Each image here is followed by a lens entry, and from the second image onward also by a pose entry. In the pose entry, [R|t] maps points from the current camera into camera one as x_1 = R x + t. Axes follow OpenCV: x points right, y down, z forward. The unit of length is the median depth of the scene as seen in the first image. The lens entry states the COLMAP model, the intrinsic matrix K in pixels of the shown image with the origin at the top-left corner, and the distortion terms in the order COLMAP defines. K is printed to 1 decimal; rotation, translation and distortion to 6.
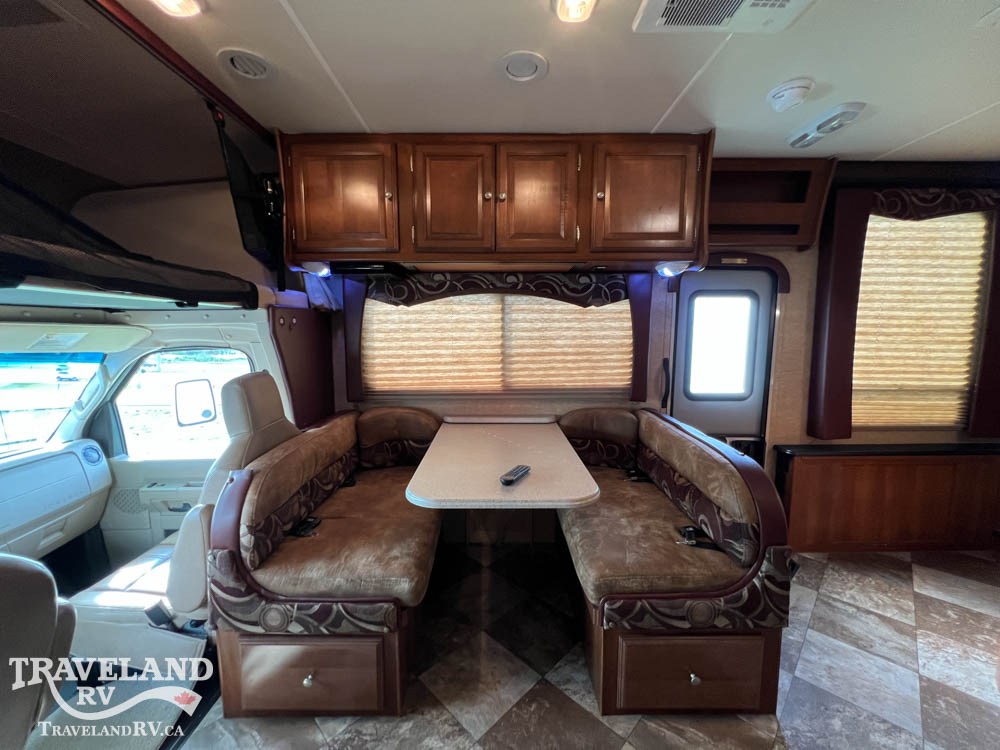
lens RADIAL K [[399.4, 0, 498.2], [0, 399.4, 374.0], [0, 0, 1]] dist [-0.001715, 0.000826]
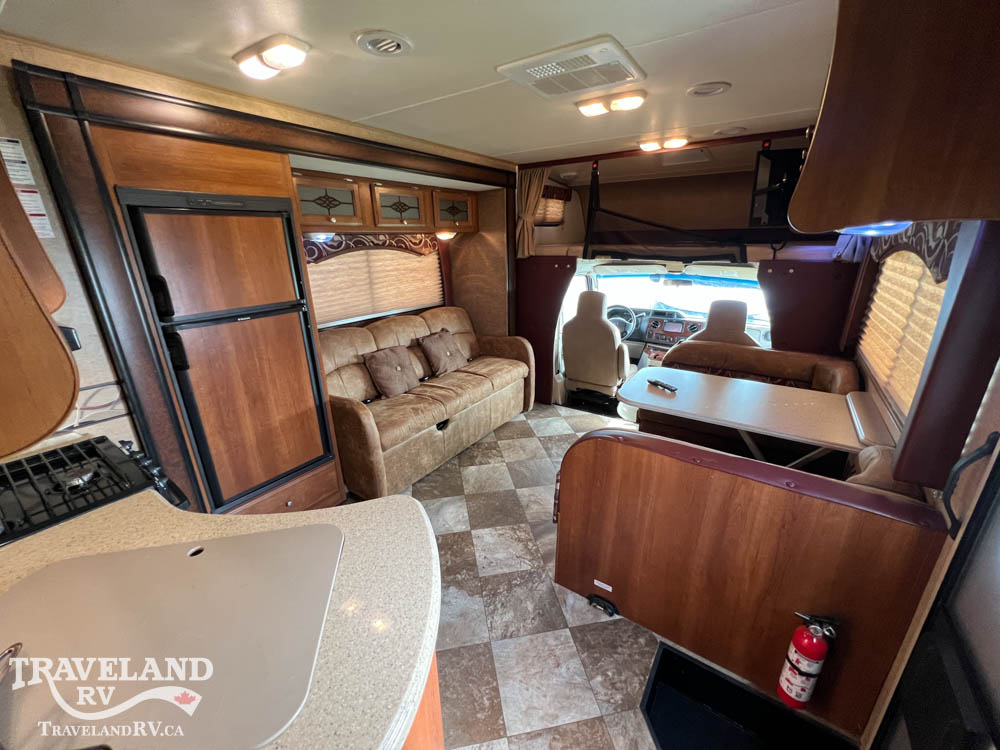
lens RADIAL K [[399.4, 0, 498.4], [0, 399.4, 373.3], [0, 0, 1]] dist [-0.001715, 0.000826]
pose [[-0.569511, 0.272427, -0.775526, 1.055812], [-0.077566, 0.921459, 0.380652, -0.219111], [0.818316, 0.276940, -0.503650, 0.832989]]
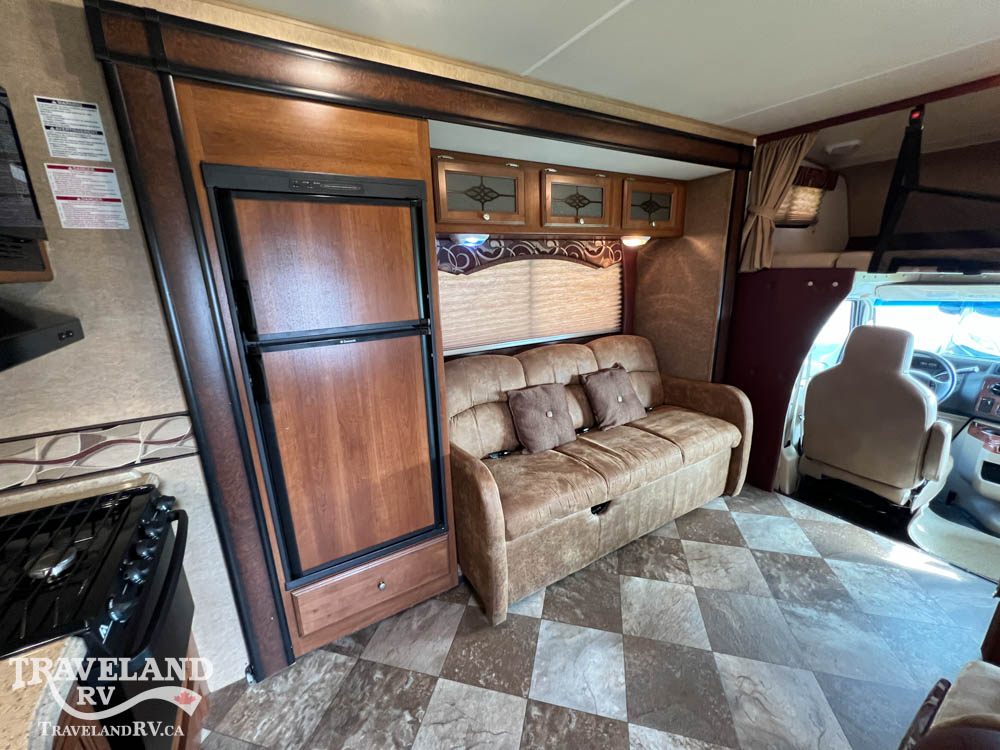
lens RADIAL K [[399.4, 0, 497.7], [0, 399.4, 373.7], [0, 0, 1]] dist [-0.001715, 0.000826]
pose [[-0.858369, 0.156976, -0.488427, 0.786751], [-0.033876, 0.932619, 0.359270, -0.148859], [0.511913, 0.324933, -0.795213, 0.574223]]
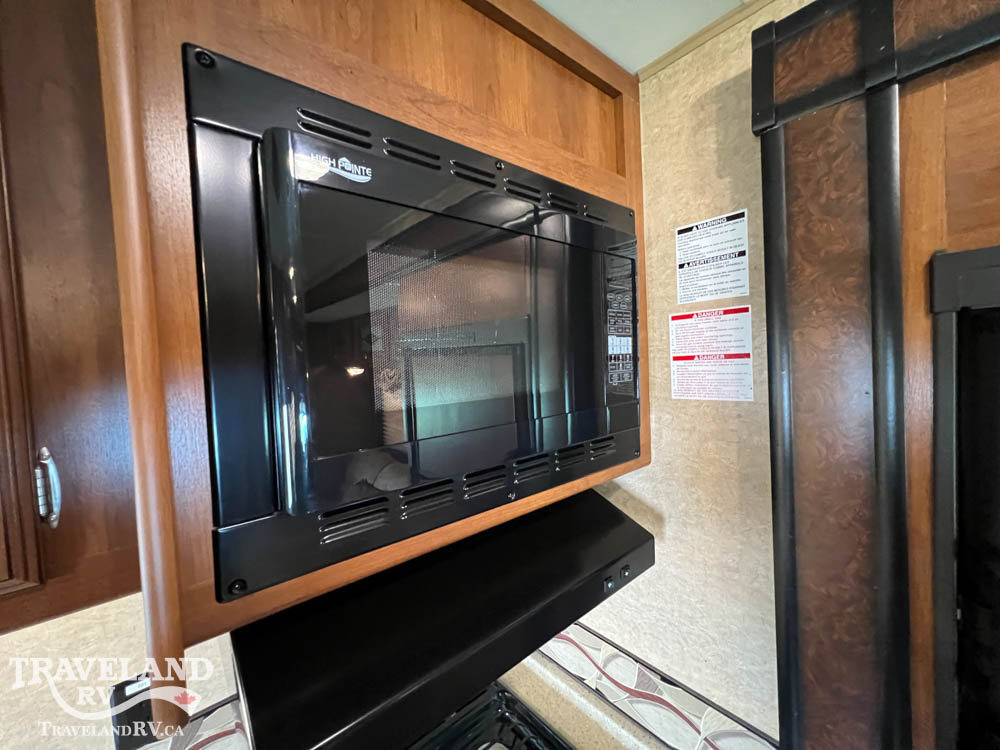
lens RADIAL K [[399.4, 0, 499.2], [0, 399.4, 374.5], [0, 0, 1]] dist [-0.001715, 0.000826]
pose [[-0.641081, 0.006571, 0.767445, 0.806678], [0.138106, 0.984628, 0.106936, -0.197007], [-0.754945, 0.174543, -0.632134, 0.201438]]
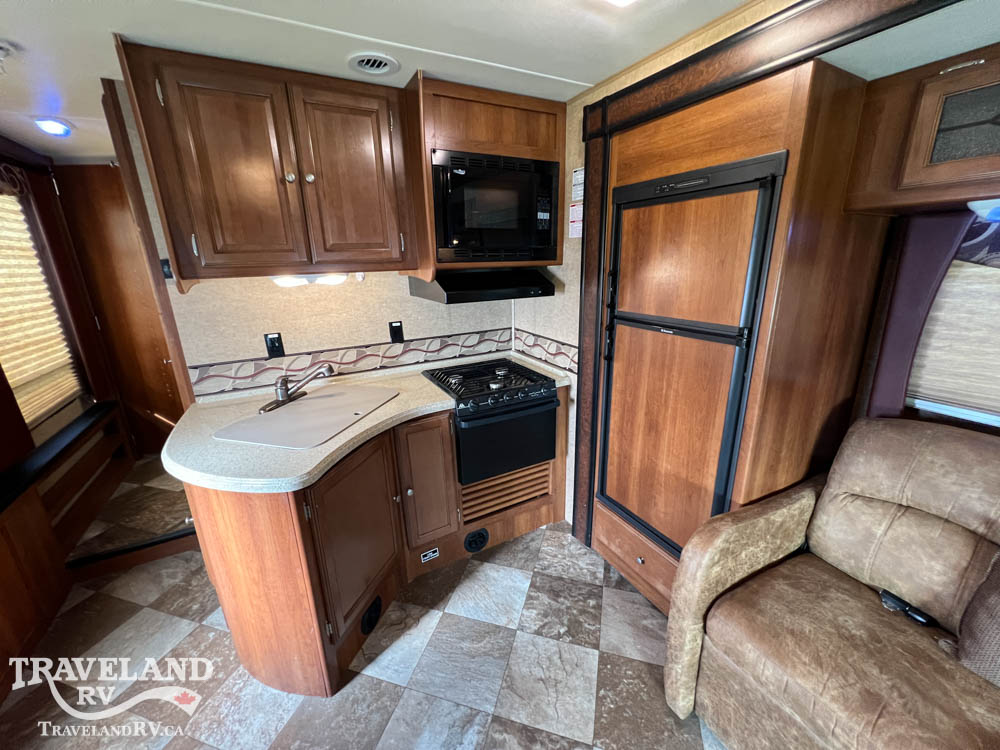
lens RADIAL K [[399.4, 0, 498.6], [0, 399.4, 373.7], [0, 0, 1]] dist [-0.001715, 0.000826]
pose [[-0.471302, -0.236066, 0.849792, 0.209476], [0.126133, 0.935569, 0.329849, -0.152950], [-0.872906, 0.262646, -0.411160, 0.476190]]
